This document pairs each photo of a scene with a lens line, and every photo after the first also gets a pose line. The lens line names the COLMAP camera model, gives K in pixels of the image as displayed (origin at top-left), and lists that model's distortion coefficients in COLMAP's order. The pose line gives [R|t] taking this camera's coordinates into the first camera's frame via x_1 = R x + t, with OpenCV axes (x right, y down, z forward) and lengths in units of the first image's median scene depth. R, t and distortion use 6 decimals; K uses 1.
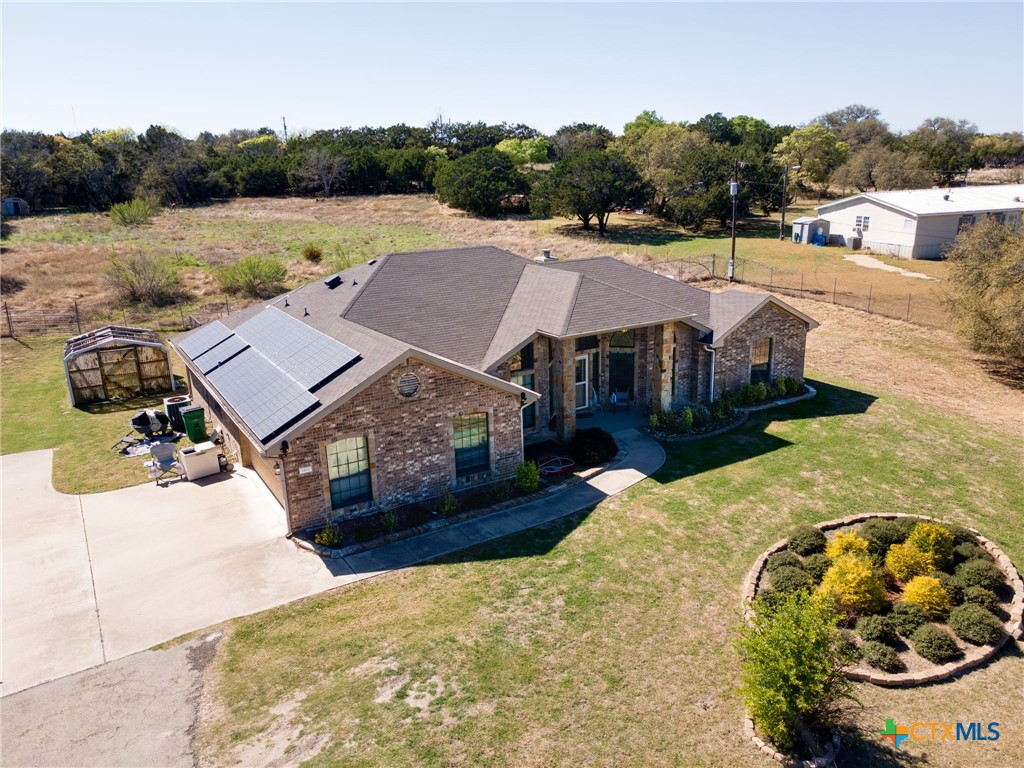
lens RADIAL K [[760.3, 0, 512.0], [0, 760.3, 384.0], [0, 0, 1]] dist [-0.002294, 0.051184]
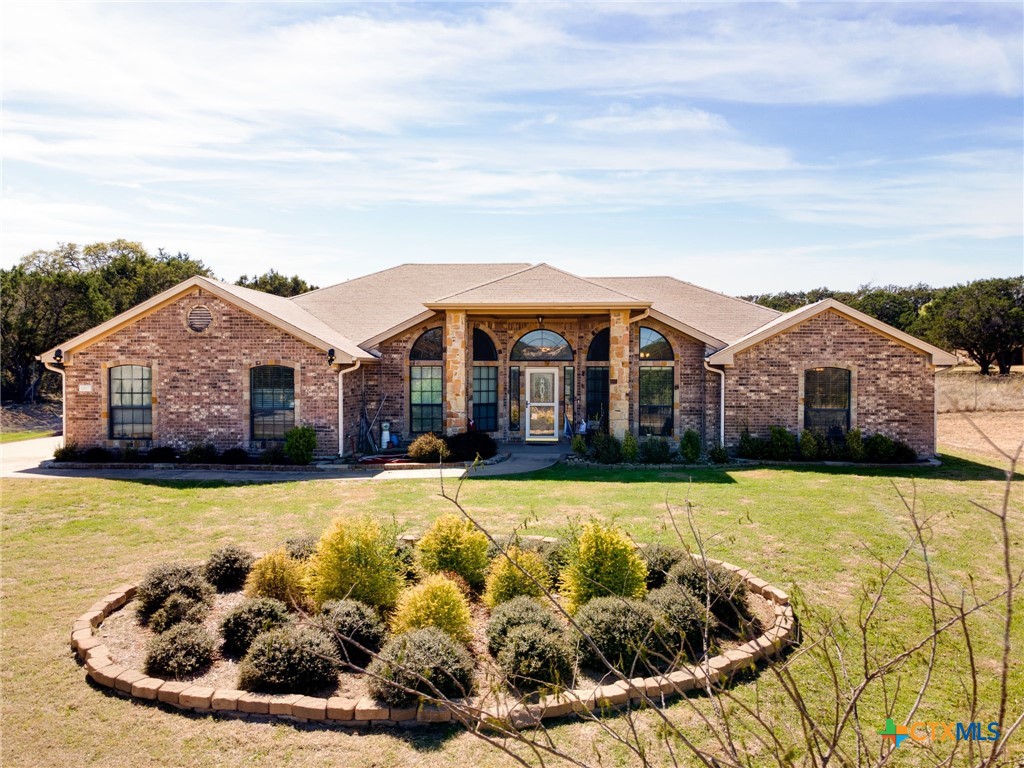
lens RADIAL K [[781.6, 0, 512.0], [0, 781.6, 384.0], [0, 0, 1]] dist [-0.006496, 0.051723]
pose [[0.808605, 0.034381, -0.587347, 0.491619], [-0.184566, 0.962723, -0.197738, 0.131189], [0.558653, 0.268296, 0.784808, 0.323195]]
